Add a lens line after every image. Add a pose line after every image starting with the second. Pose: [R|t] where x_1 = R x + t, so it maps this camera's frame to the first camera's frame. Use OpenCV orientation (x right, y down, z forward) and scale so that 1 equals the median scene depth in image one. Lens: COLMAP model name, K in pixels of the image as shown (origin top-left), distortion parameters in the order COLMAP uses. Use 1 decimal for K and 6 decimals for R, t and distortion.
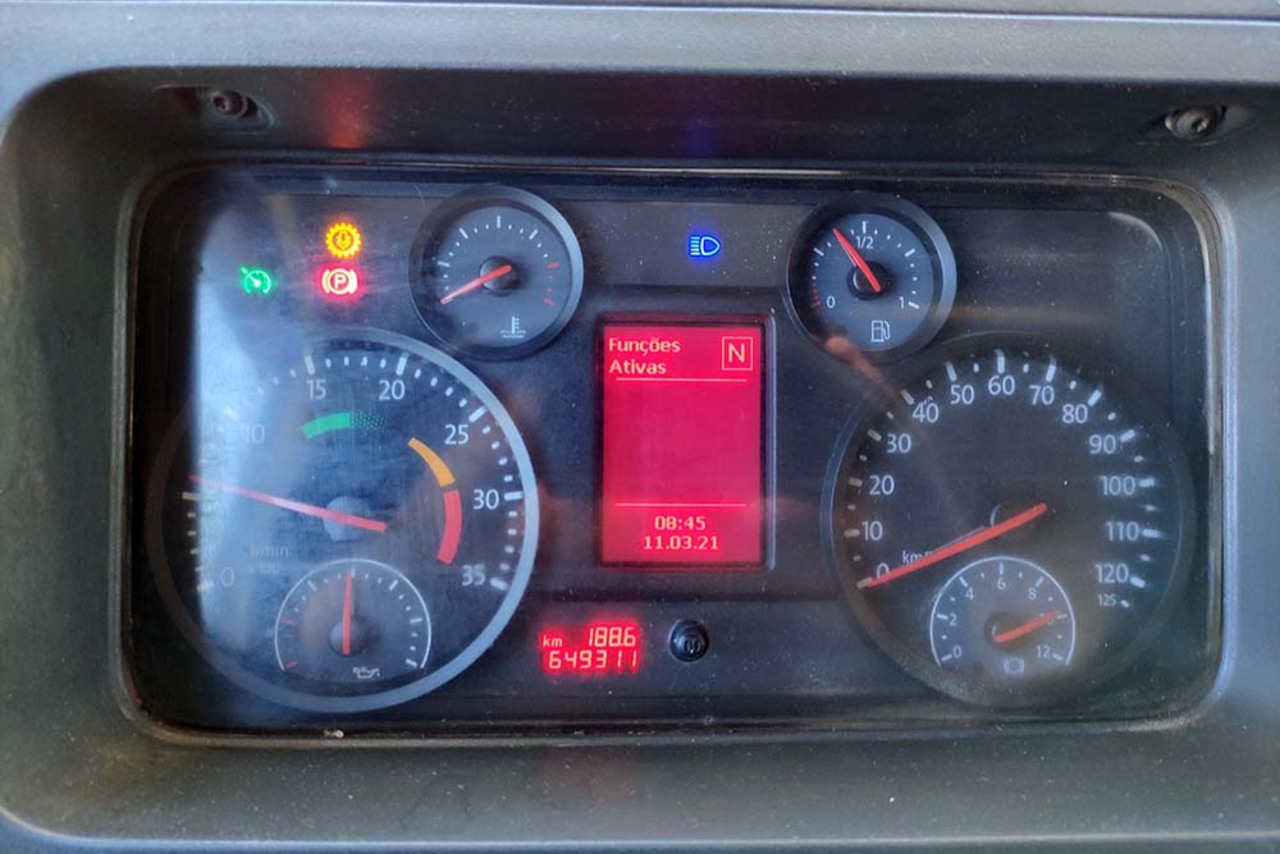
lens RADIAL K [[975.7, 0, 650.7], [0, 975.7, 421.9], [0, 0, 1]] dist [0.011237, 0.002174]
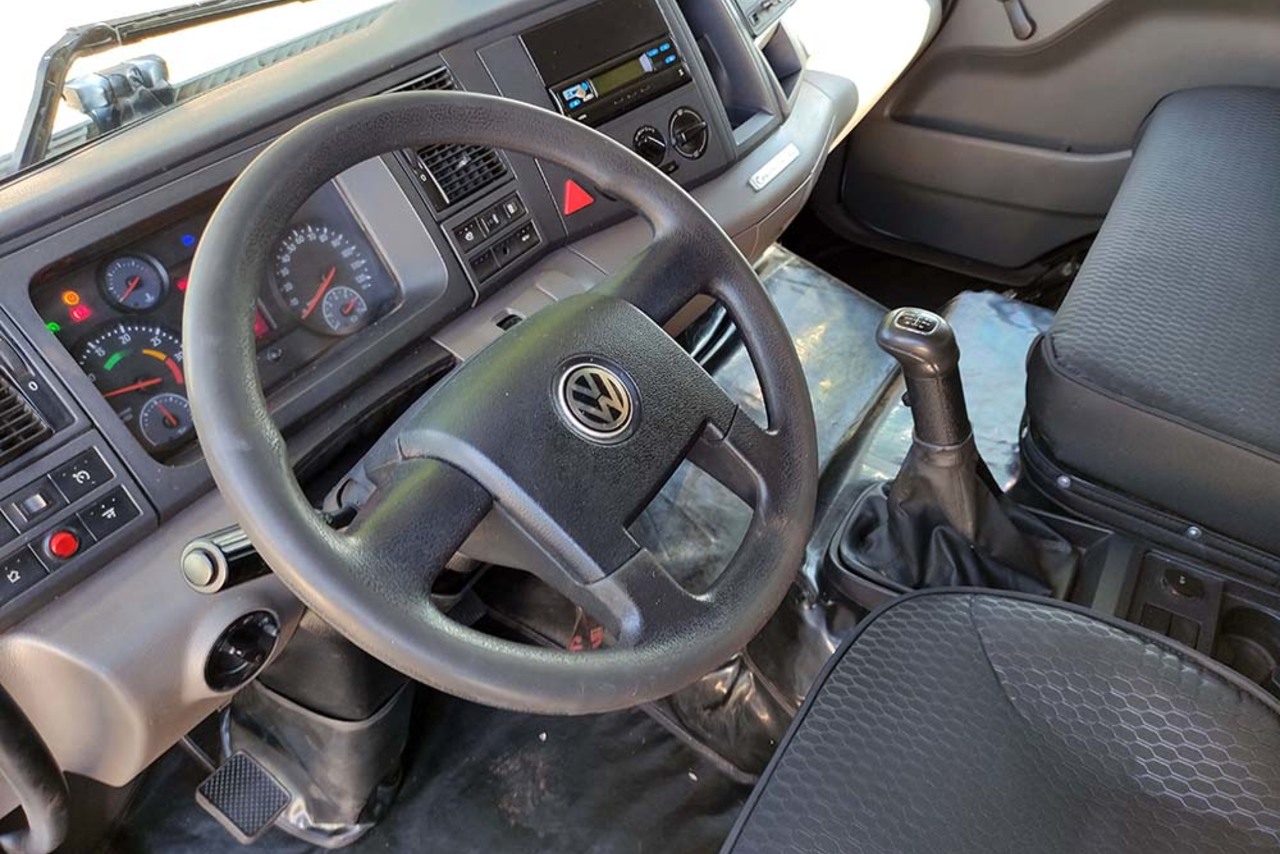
lens RADIAL K [[975.7, 0, 650.7], [0, 975.7, 421.9], [0, 0, 1]] dist [0.011237, 0.002174]
pose [[0.549308, -0.546291, 0.632318, -1.270593], [0.436907, 0.832797, 0.339944, -0.123260], [-0.712301, 0.089530, 0.696141, -1.830415]]
